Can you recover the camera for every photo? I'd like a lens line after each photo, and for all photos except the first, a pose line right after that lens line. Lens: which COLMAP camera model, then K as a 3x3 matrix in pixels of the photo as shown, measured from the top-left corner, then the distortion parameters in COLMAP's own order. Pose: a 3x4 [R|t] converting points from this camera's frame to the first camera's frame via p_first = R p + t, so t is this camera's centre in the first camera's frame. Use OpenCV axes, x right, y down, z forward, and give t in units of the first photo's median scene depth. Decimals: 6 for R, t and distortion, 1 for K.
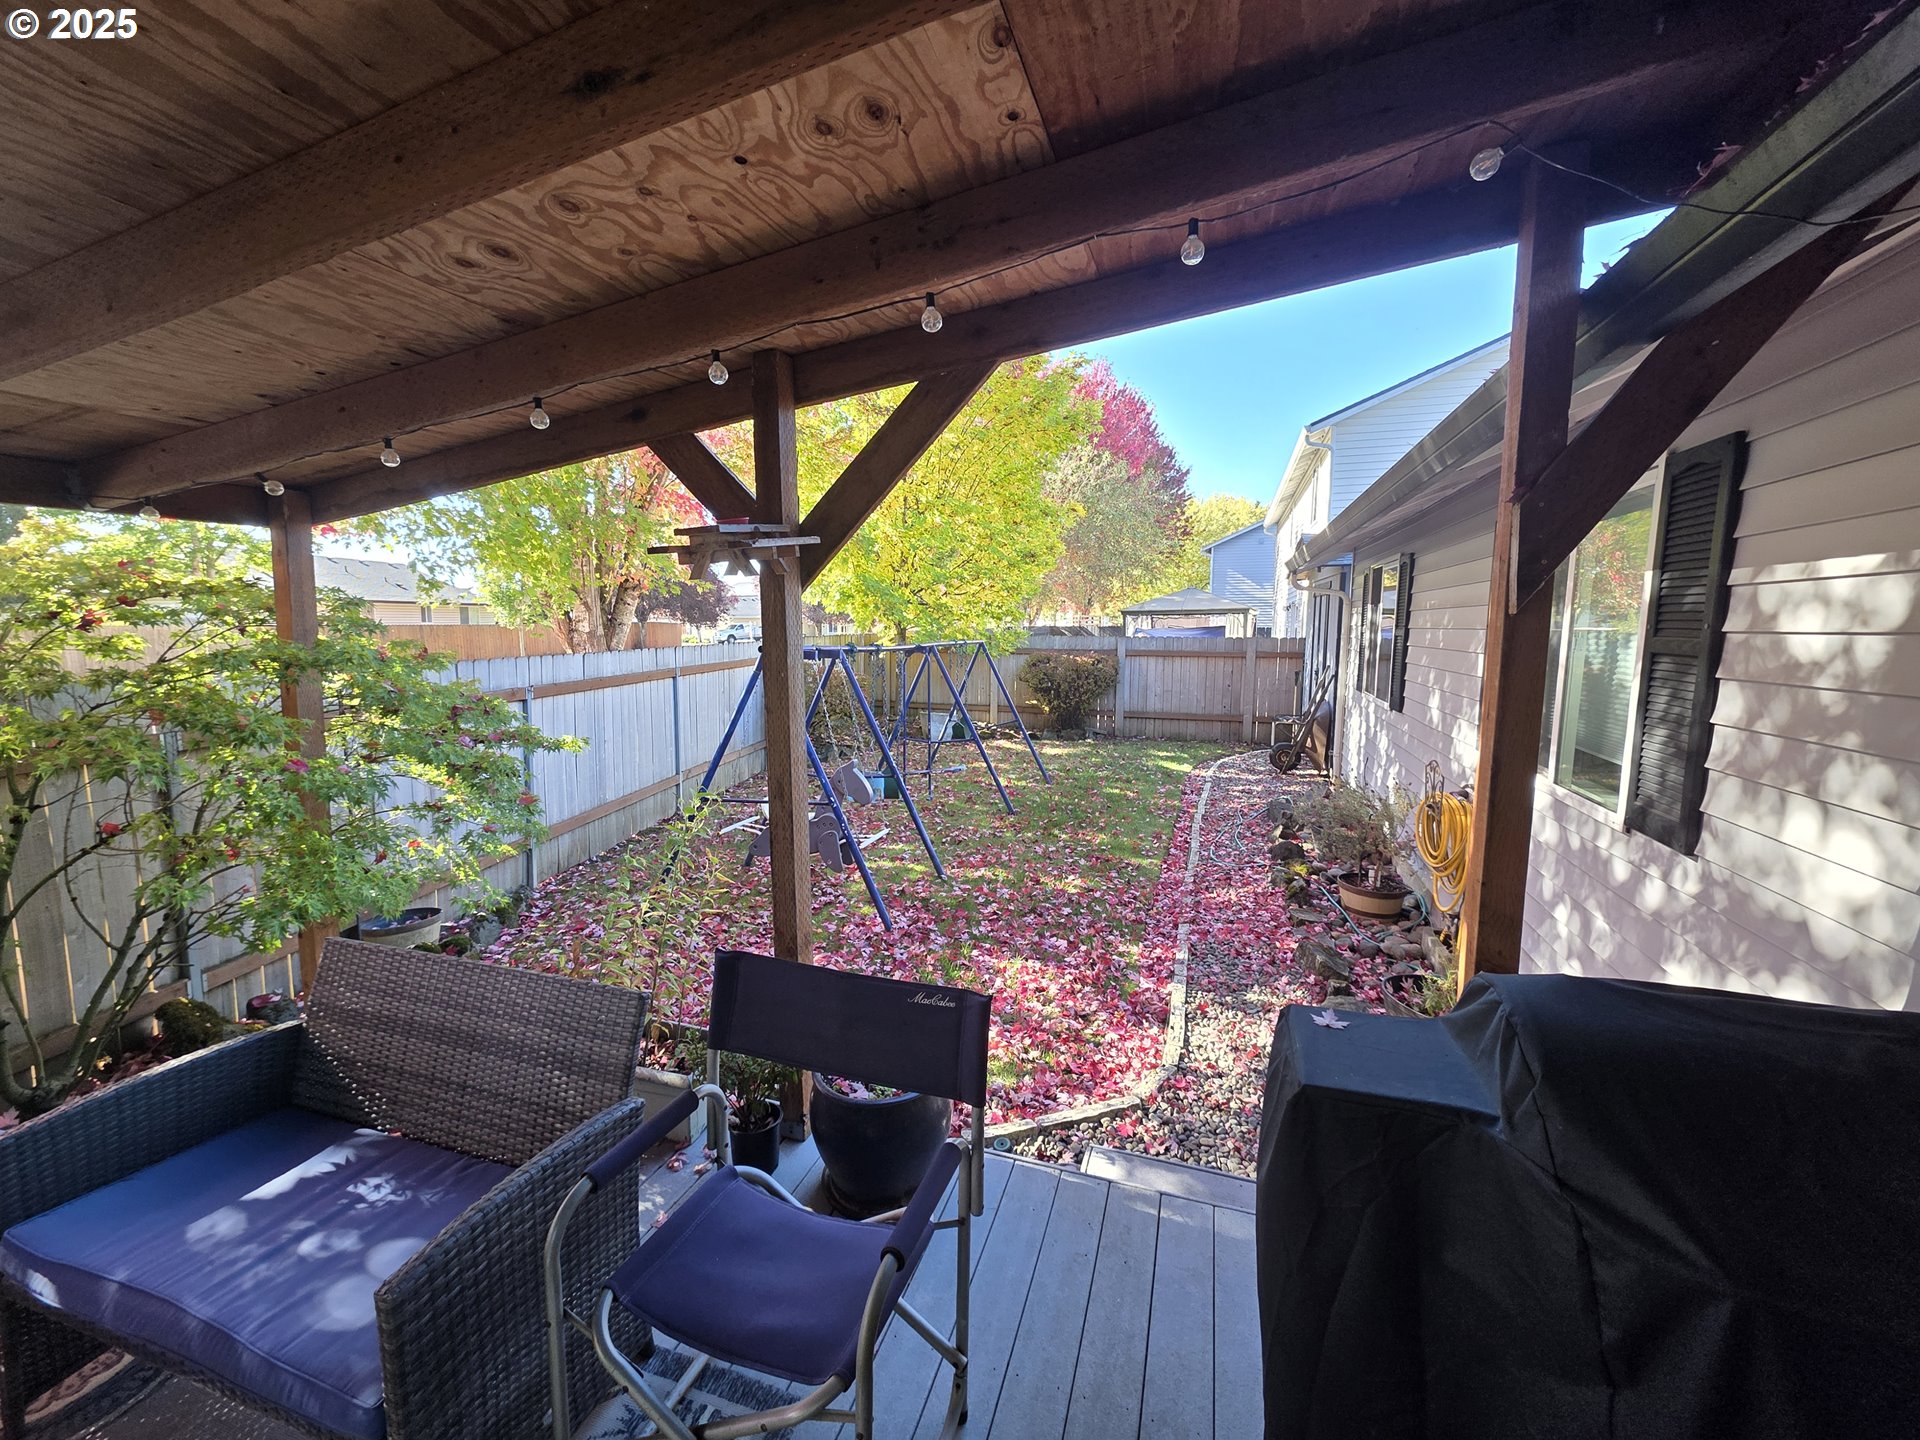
lens RADIAL K [[771.9, 0, 956.6], [0, 771.9, 720.3], [0, 0, 1]] dist [-0.000655, 0.000074]
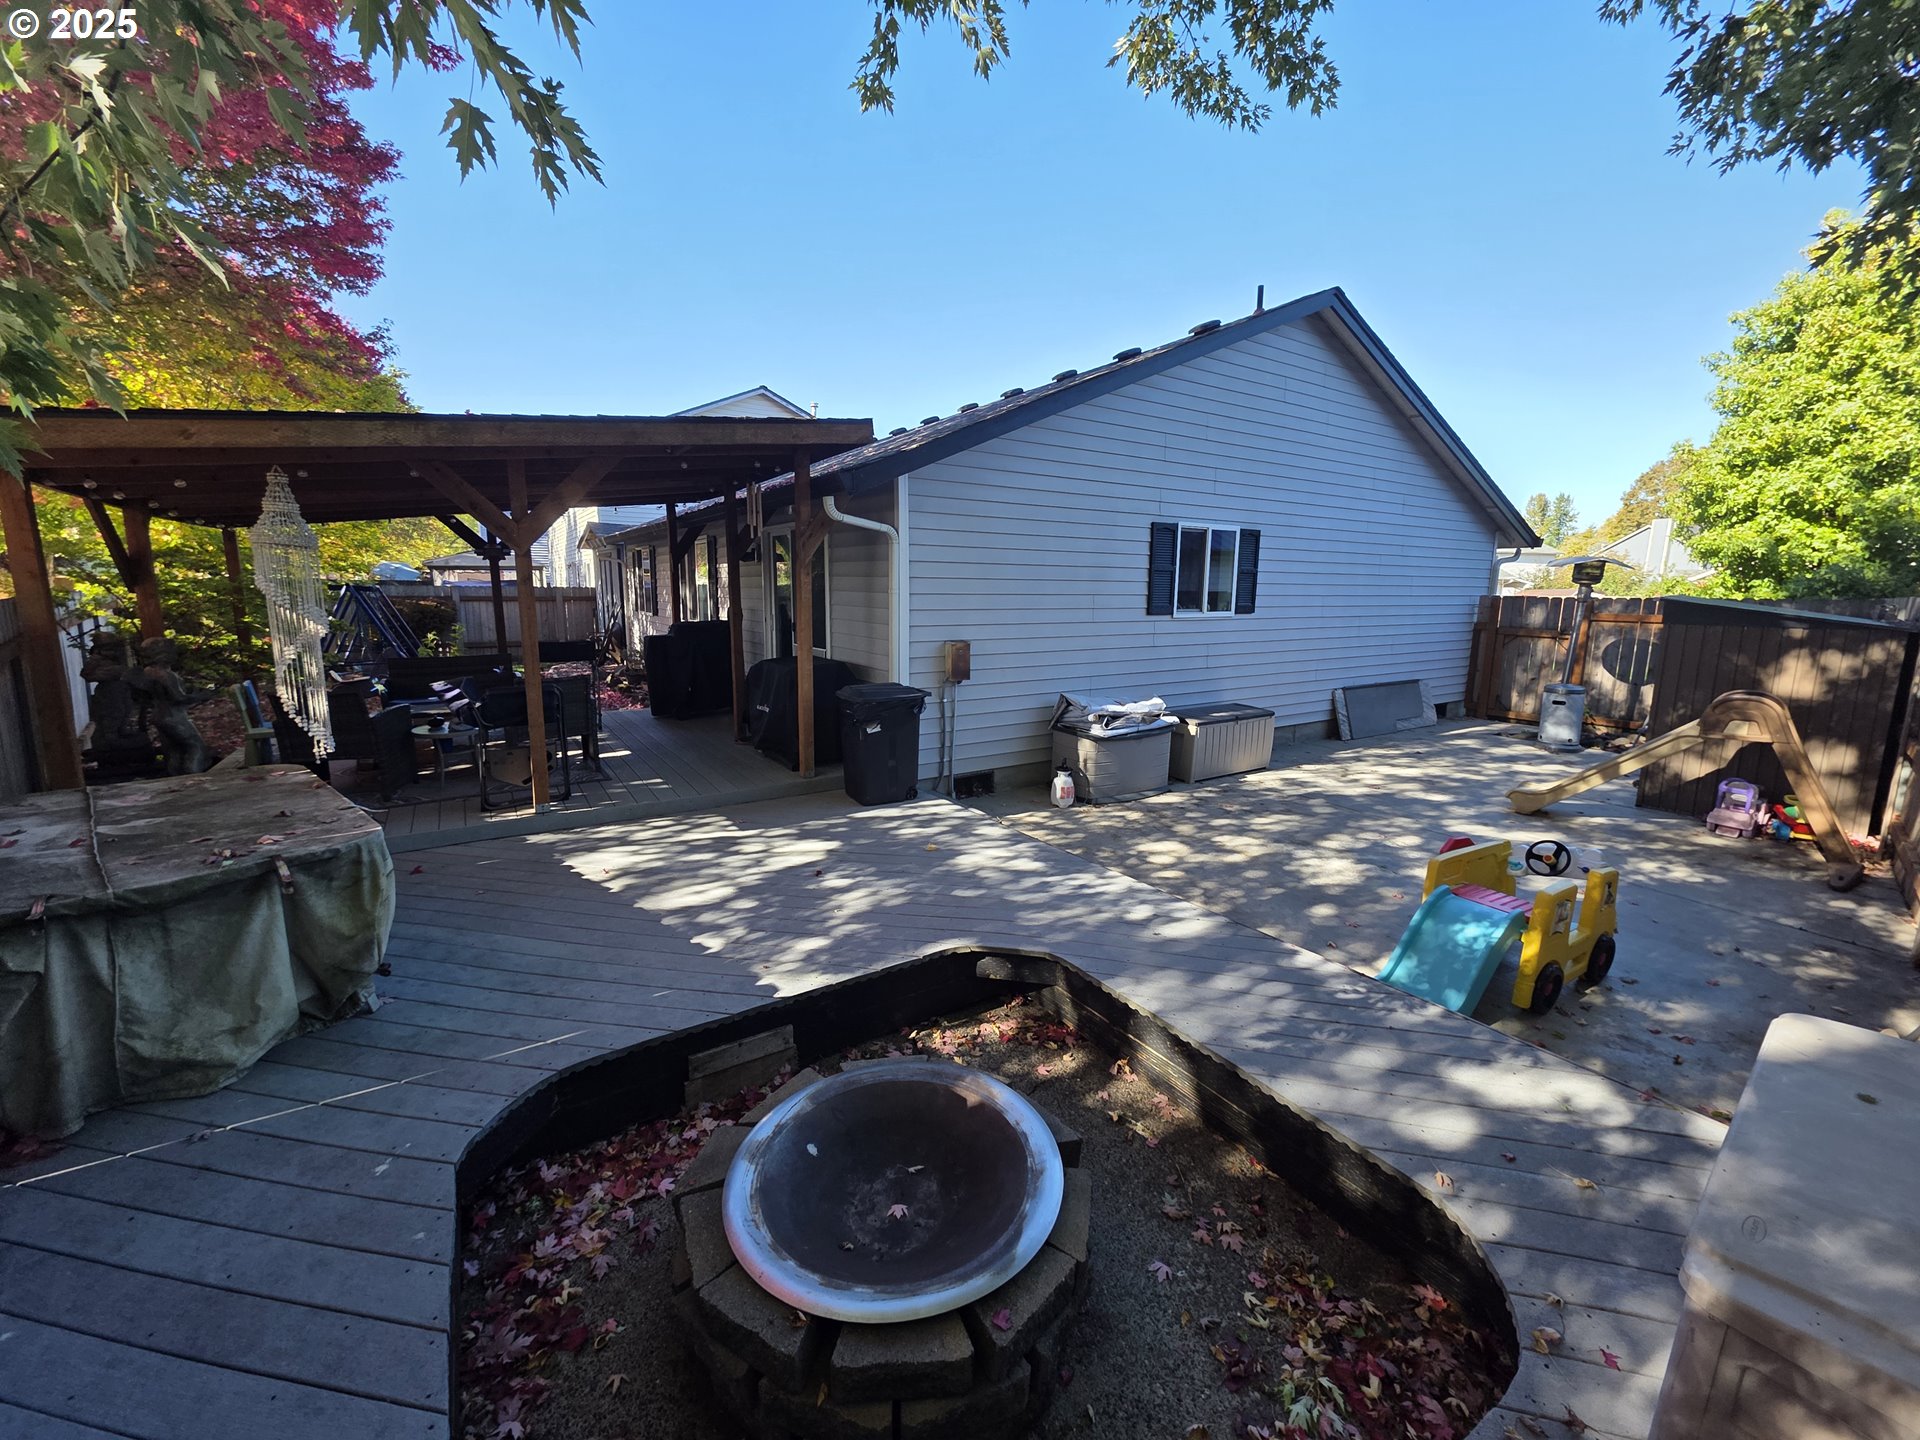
lens RADIAL K [[771.9, 0, 954.2], [0, 771.9, 714.0], [0, 0, 1]] dist [-0.000655, 0.000074]
pose [[0.630589, -0.115558, 0.767466, -0.284472], [0.081814, 0.993241, 0.082330, 0.069806], [-0.771792, 0.010873, 0.635782, -0.488099]]
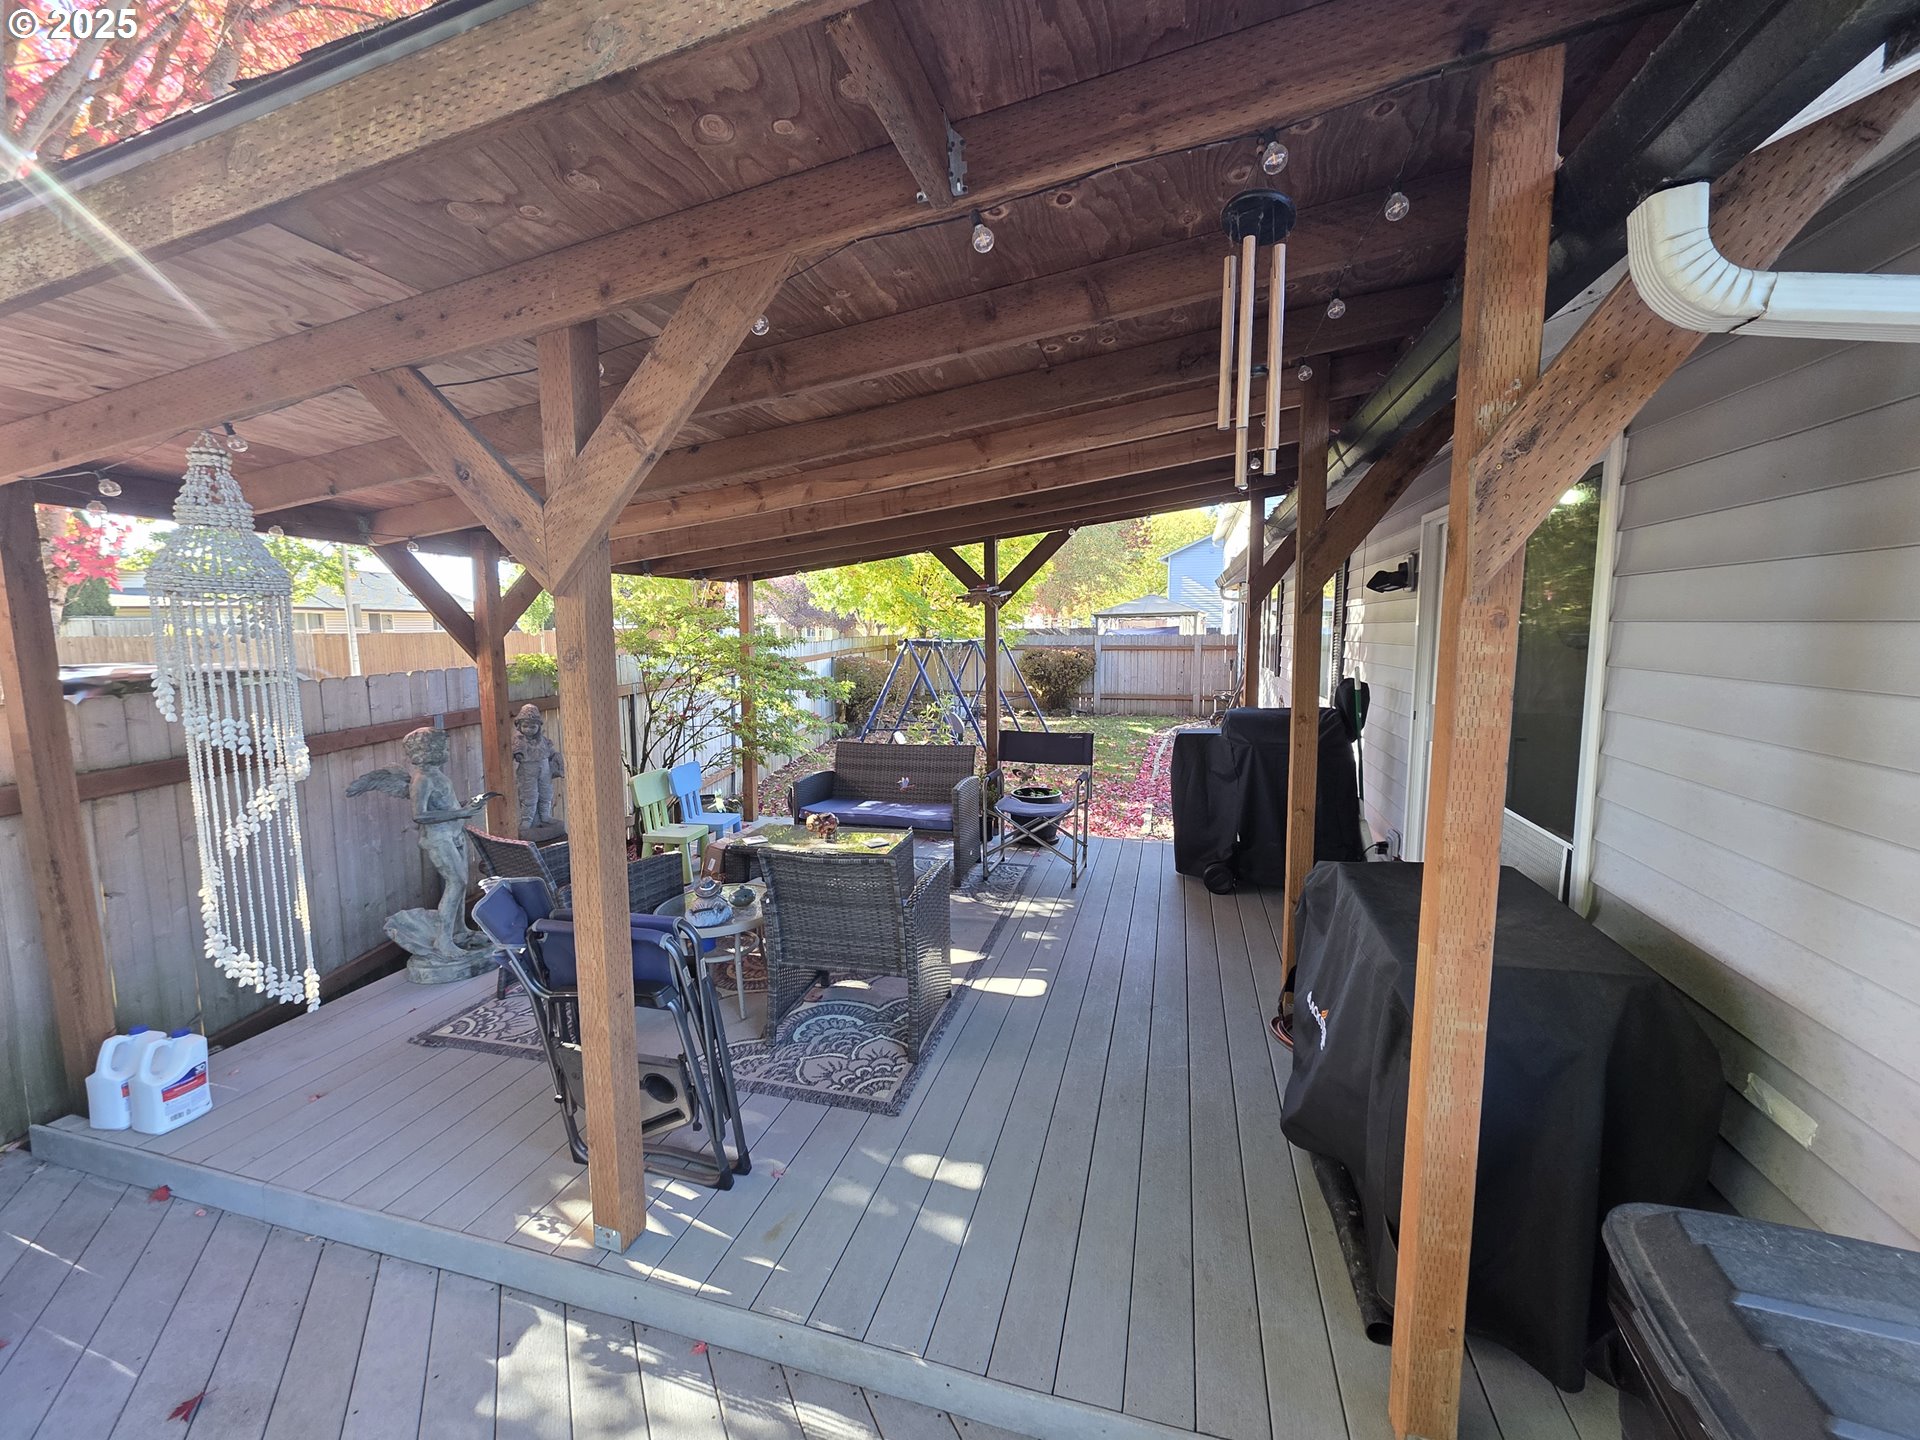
lens RADIAL K [[771.9, 0, 960.6], [0, 771.9, 714.3], [0, 0, 1]] dist [-0.000655, 0.000074]
pose [[0.998640, -0.014922, 0.049946, -0.076563], [0.015527, 0.999810, -0.011748, 0.033543], [-0.049761, 0.012508, 0.998683, -0.254472]]
